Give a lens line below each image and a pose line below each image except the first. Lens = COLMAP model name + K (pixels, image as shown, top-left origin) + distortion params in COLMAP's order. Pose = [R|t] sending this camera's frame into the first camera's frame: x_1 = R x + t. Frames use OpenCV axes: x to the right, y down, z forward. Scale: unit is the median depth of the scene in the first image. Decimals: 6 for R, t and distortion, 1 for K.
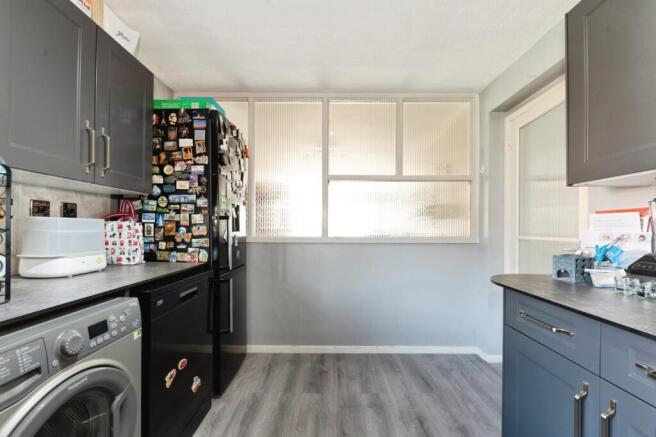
lens RADIAL K [[275.0, 0, 328.0], [0, 275.0, 222.6], [0, 0, 1]] dist [0.001695, -0.000056]
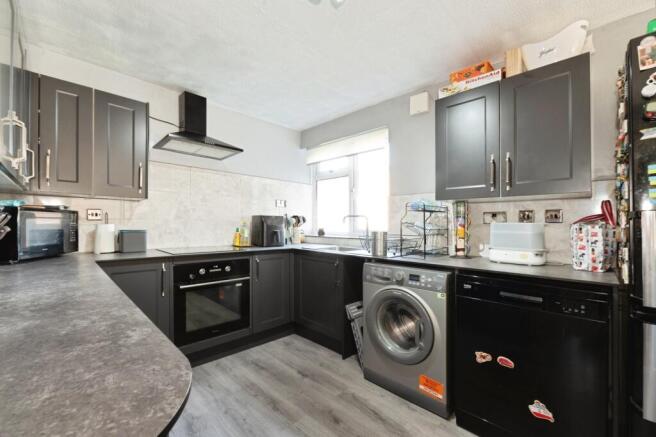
lens RADIAL K [[275.0, 0, 327.2], [0, 275.0, 224.6], [0, 0, 1]] dist [0.001695, -0.000056]
pose [[-0.691042, -0.019361, -0.722555, 0.792302], [-0.007420, 0.999779, -0.019693, 0.031358], [0.722777, -0.008247, -0.691032, 1.436759]]
